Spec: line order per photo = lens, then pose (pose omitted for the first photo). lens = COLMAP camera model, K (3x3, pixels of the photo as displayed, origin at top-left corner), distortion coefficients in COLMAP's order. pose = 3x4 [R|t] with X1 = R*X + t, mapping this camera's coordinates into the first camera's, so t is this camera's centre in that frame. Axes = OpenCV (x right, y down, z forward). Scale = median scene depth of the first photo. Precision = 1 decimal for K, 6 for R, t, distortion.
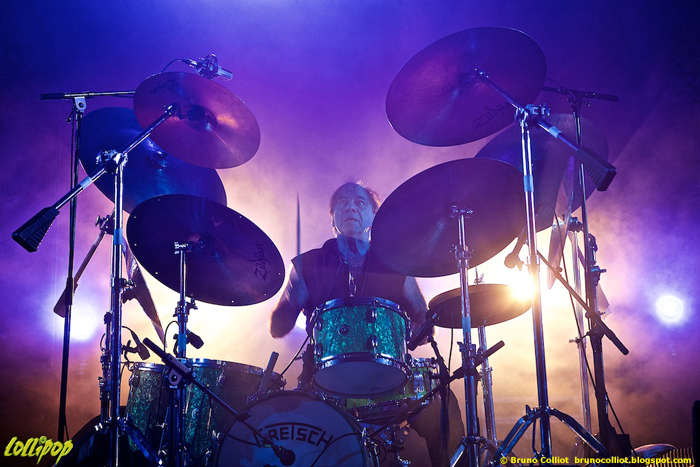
lens RADIAL K [[1246.4, 0, 350.0], [0, 1246.4, 233.5], [0, 0, 1]] dist [0.004078, 0.002630]
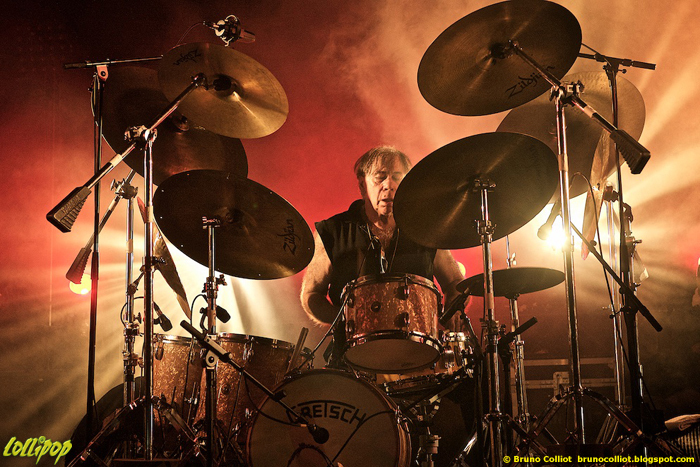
lens RADIAL K [[1451.6, 0, 350.0], [0, 1451.6, 233.5], [0, 0, 1]] dist [0.032876, 0.008579]
pose [[0.999998, -0.000989, -0.001681, -0.022467], [0.001085, 0.998337, 0.057631, -0.045949], [0.001621, -0.057632, 0.998337, -0.146354]]
